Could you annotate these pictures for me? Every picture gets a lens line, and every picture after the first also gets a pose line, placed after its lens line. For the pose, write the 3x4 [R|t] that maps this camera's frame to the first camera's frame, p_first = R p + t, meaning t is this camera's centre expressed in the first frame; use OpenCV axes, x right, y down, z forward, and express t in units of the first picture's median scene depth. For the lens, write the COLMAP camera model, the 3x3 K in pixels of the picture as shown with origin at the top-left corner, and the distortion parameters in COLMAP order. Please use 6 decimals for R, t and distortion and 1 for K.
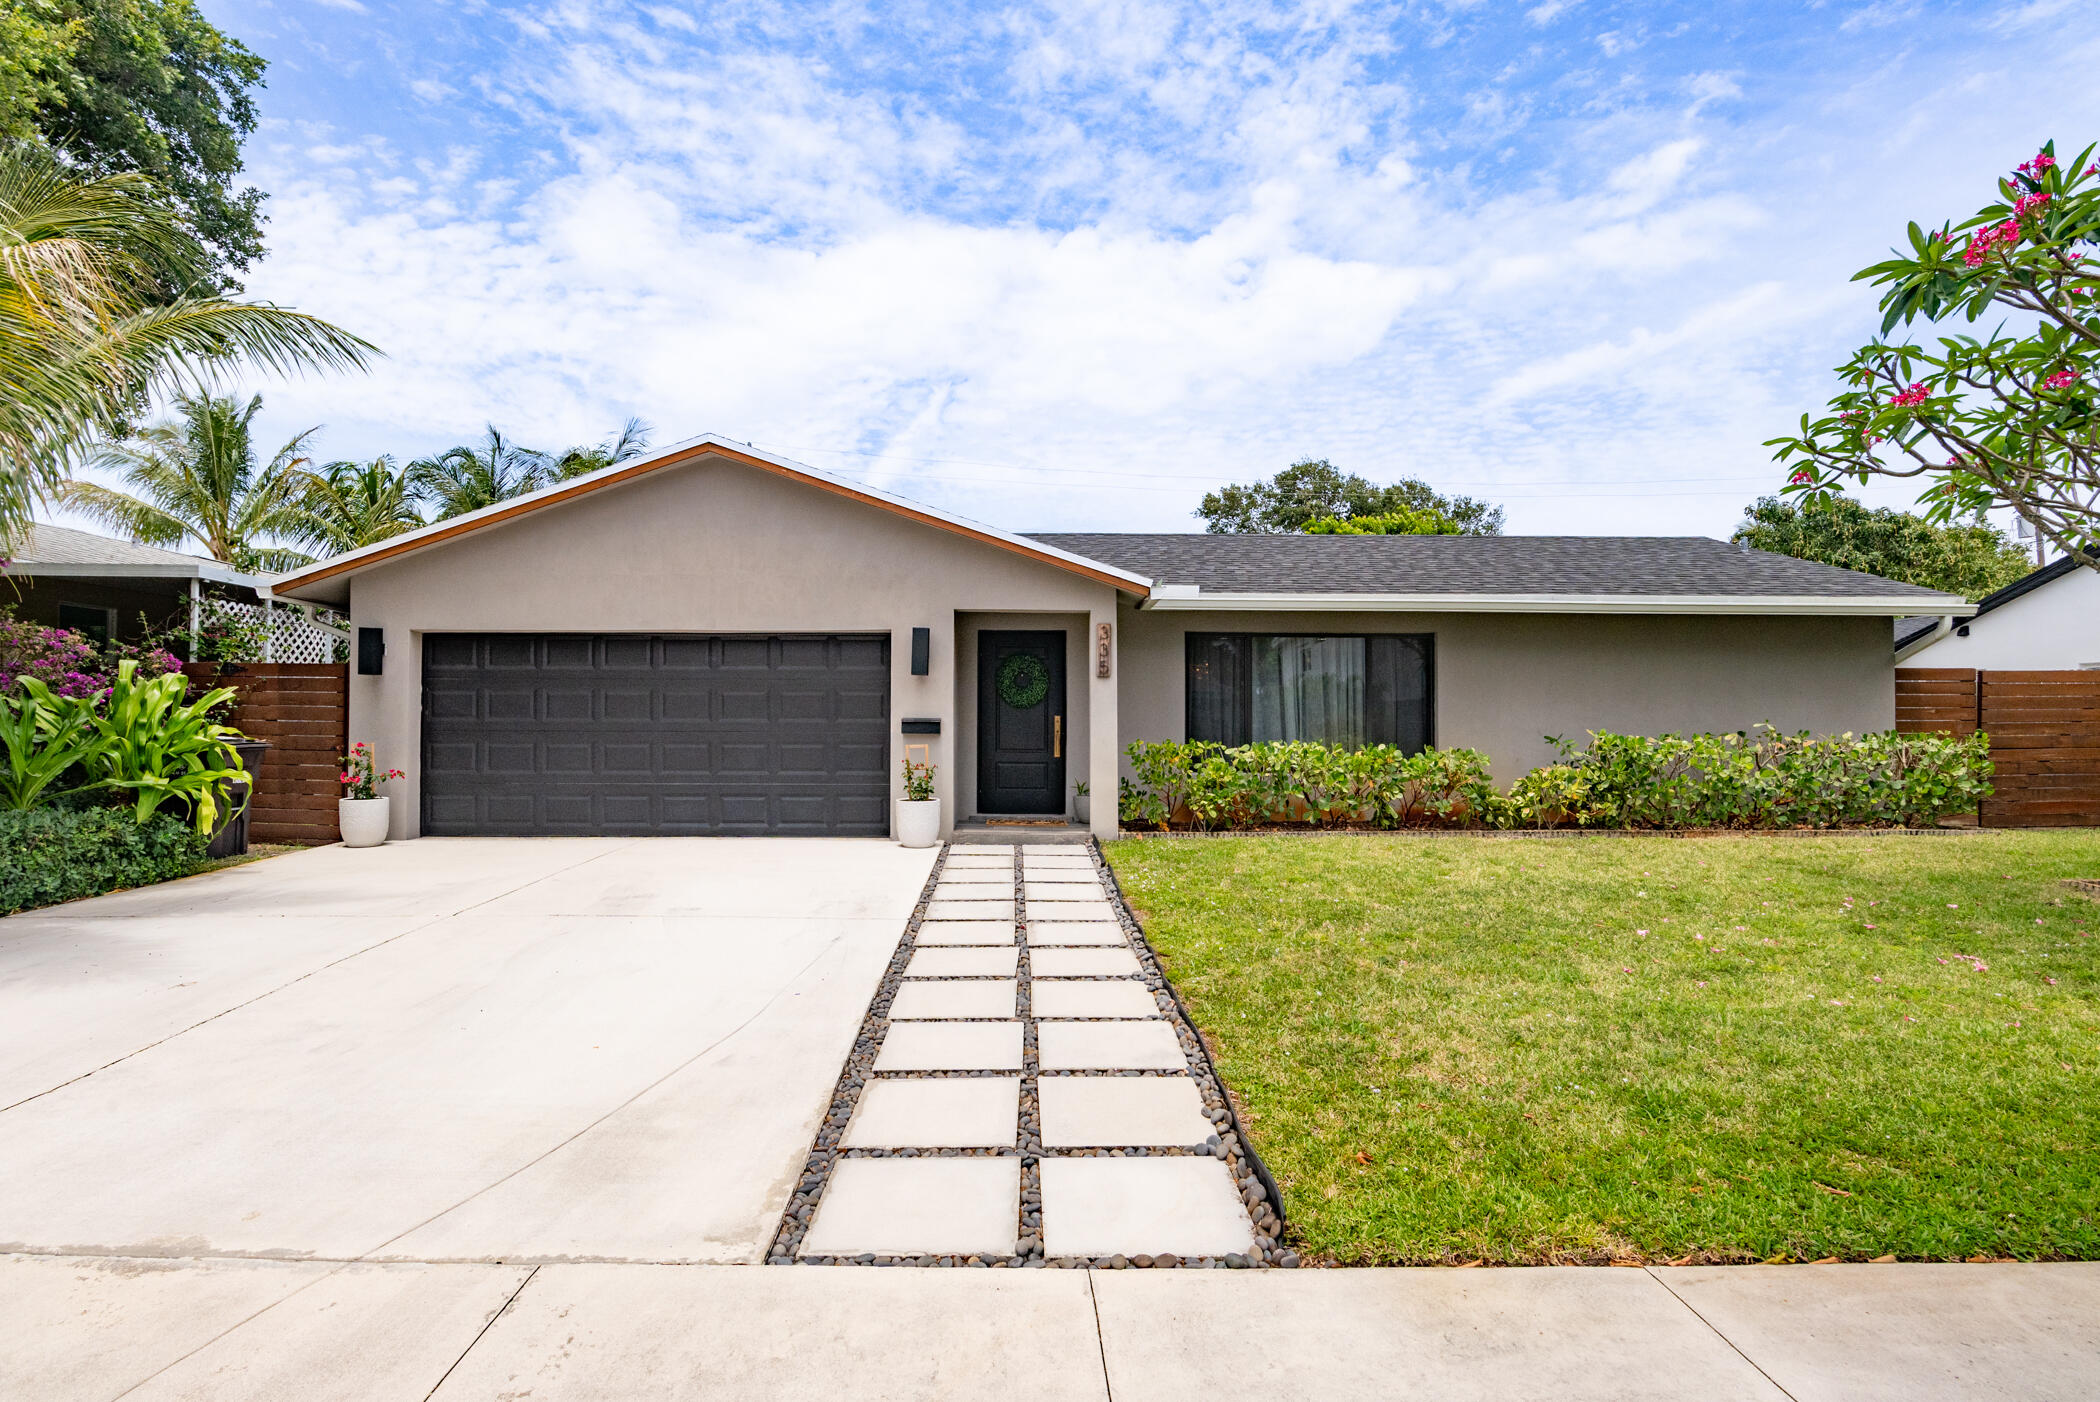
lens RADIAL K [[1062.2, 0, 1000.8], [0, 1062.2, 710.5], [0, 0, 1]] dist [-0.021581, 0.000510]
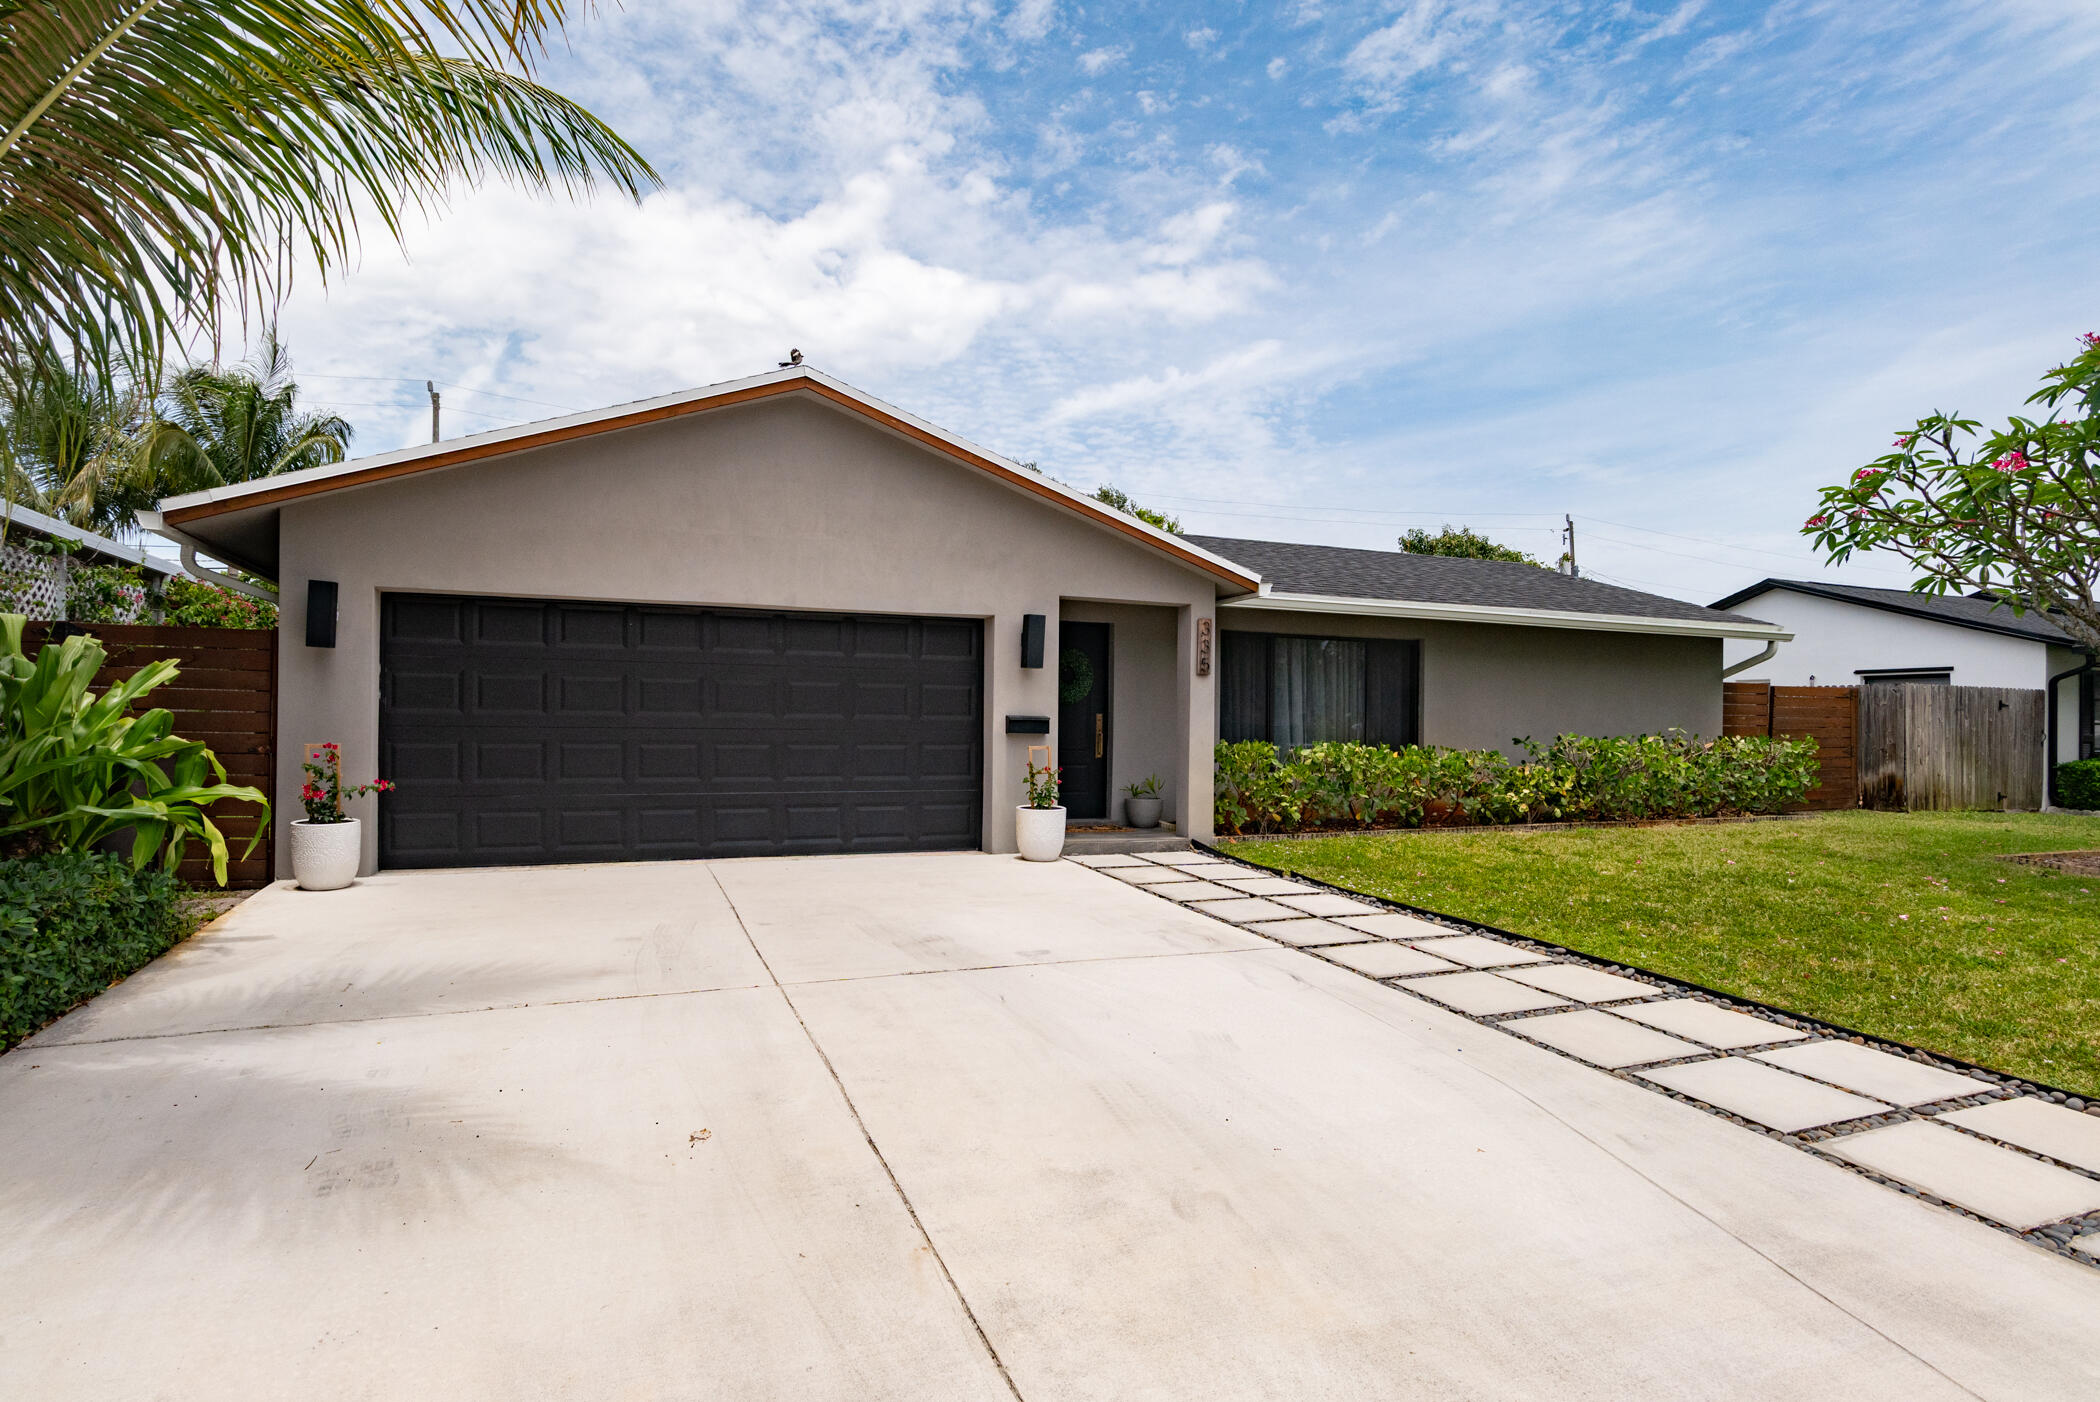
lens RADIAL K [[1061.6, 0, 947.3], [0, 1061.6, 752.6], [0, 0, 1]] dist [-0.019796, -0.000350]
pose [[0.938770, -0.001357, 0.344541, -0.412693], [-0.015251, 0.998848, 0.045489, -0.001534], [-0.344206, -0.047959, 0.937668, 0.169805]]
